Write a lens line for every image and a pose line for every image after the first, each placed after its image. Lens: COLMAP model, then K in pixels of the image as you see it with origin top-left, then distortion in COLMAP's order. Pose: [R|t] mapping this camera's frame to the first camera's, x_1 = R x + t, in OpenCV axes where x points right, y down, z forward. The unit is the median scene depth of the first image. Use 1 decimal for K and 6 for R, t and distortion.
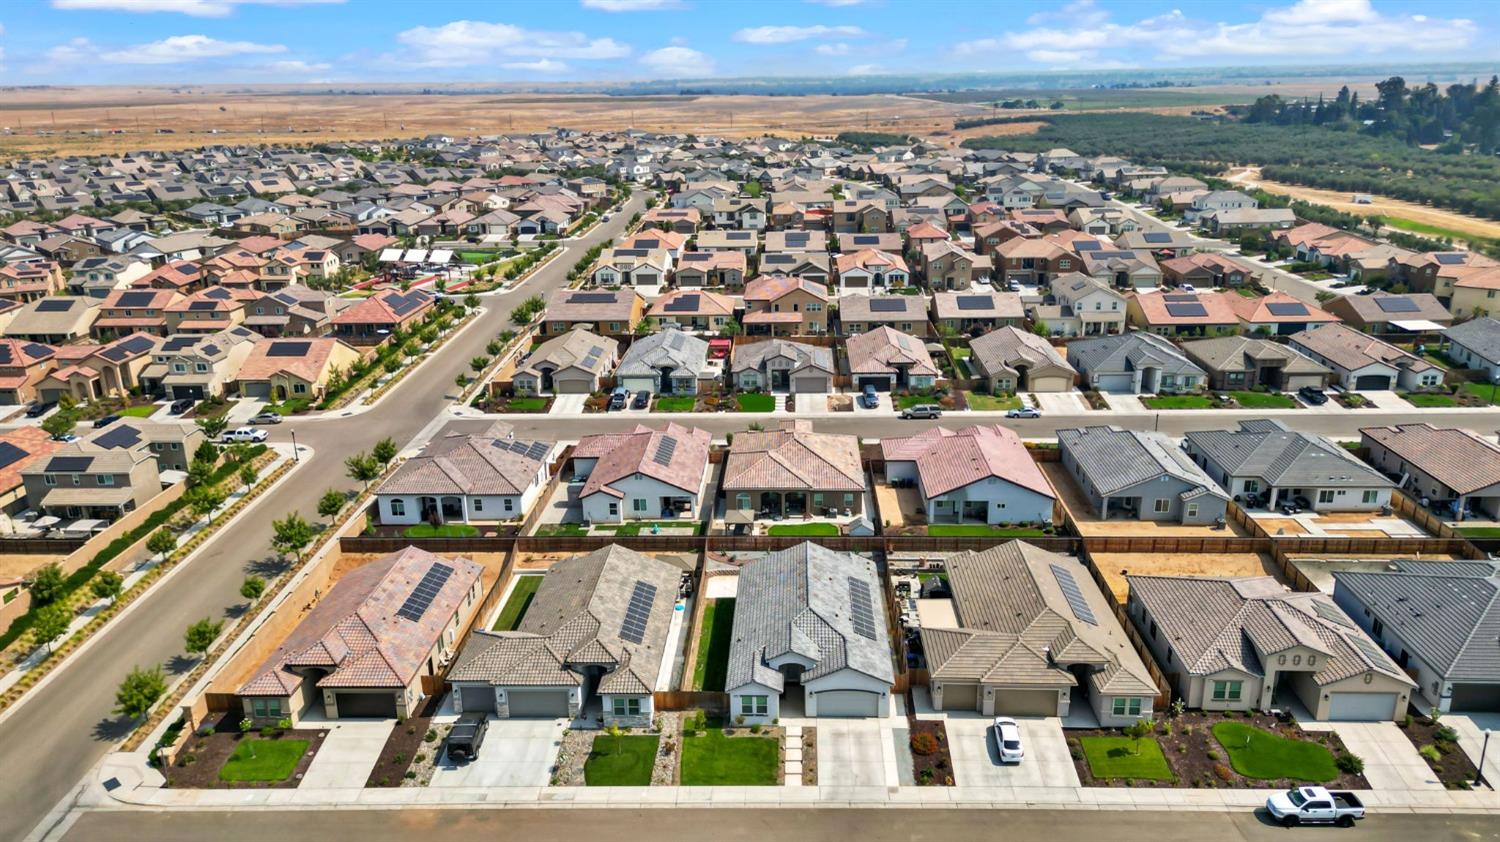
lens RADIAL K [[1056.4, 0, 750.0], [0, 1056.4, 421.0], [0, 0, 1]] dist [0.107085, -0.116690]
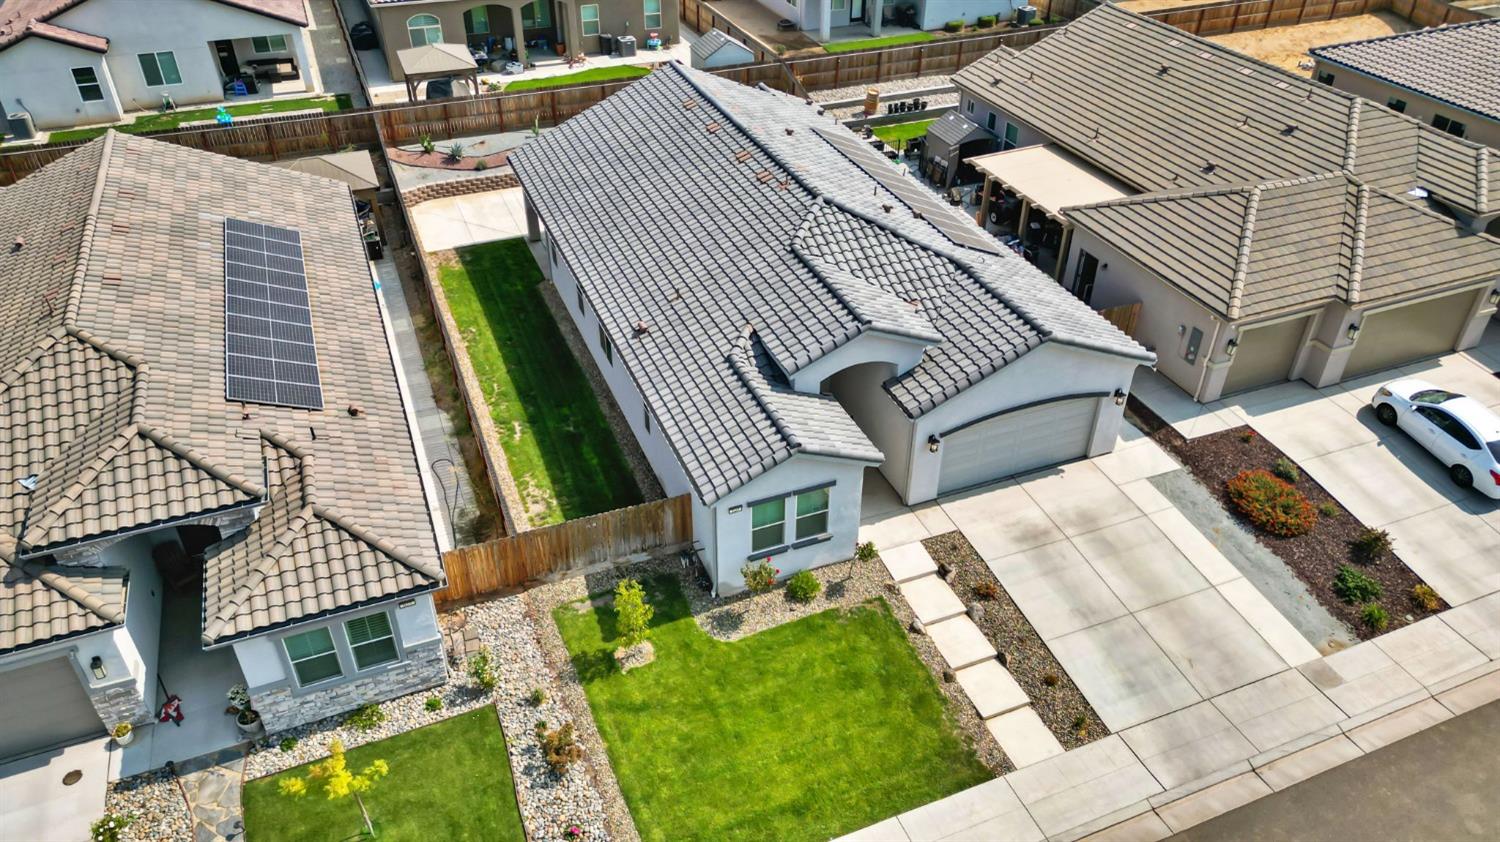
lens RADIAL K [[1056.4, 0, 750.0], [0, 1056.4, 421.0], [0, 0, 1]] dist [0.107085, -0.116690]
pose [[0.910701, -0.223313, 0.347497, -0.098456], [0.110855, 0.942535, 0.315182, 0.135511], [-0.397912, -0.248515, 0.883123, 0.700646]]
